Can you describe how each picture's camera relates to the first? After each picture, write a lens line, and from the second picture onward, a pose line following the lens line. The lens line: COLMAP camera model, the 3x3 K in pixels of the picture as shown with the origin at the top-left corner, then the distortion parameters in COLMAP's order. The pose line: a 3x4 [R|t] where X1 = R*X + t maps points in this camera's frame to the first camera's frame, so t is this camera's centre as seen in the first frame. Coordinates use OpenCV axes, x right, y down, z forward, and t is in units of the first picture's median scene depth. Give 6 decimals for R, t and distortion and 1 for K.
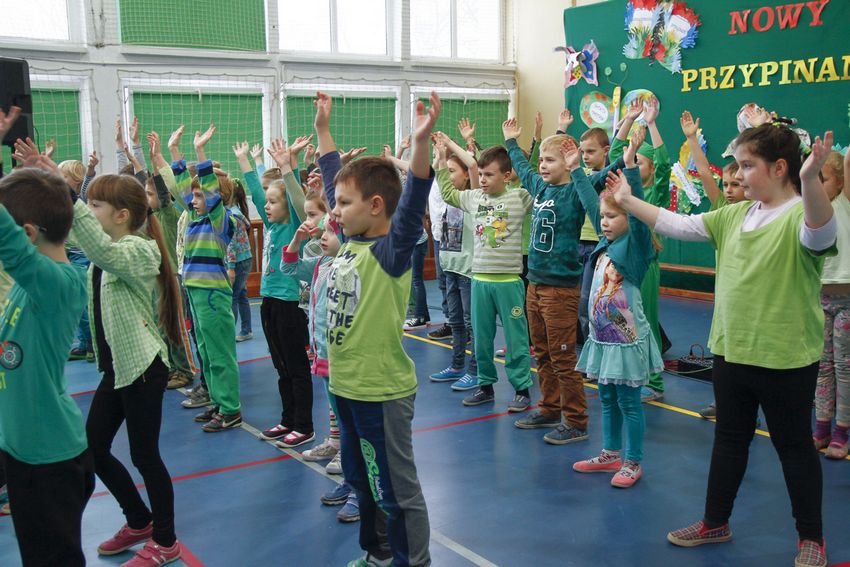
lens RADIAL K [[966.0, 0, 419.9], [0, 966.0, 280.0], [0, 0, 1]] dist [0.048820, 0.000000]
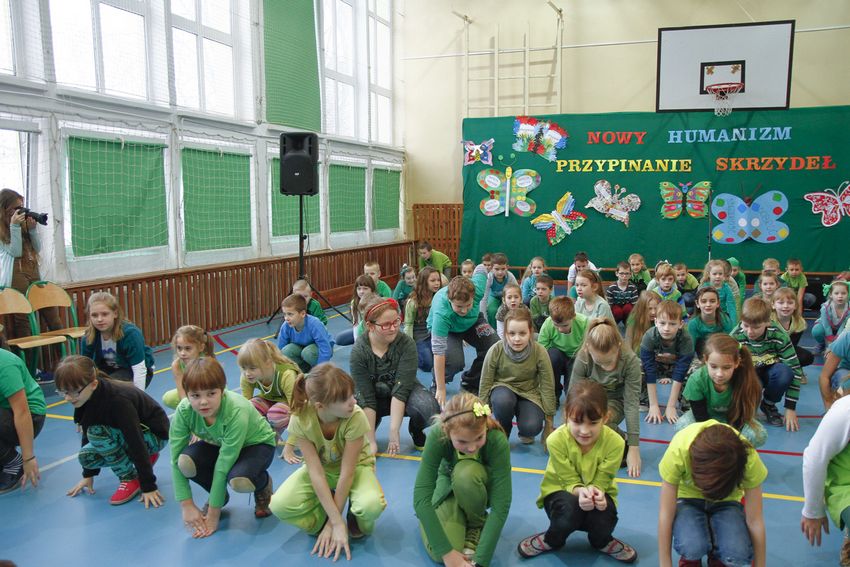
lens RADIAL K [[743.5, 0, 420.8], [0, 743.5, 292.3], [0, 0, 1]] dist [-0.104529, 0.135112]
pose [[0.806811, -0.058112, 0.587944, -0.775216], [0.071132, 0.997466, 0.000978, 0.011290], [-0.586512, 0.041033, 0.808901, 0.041474]]
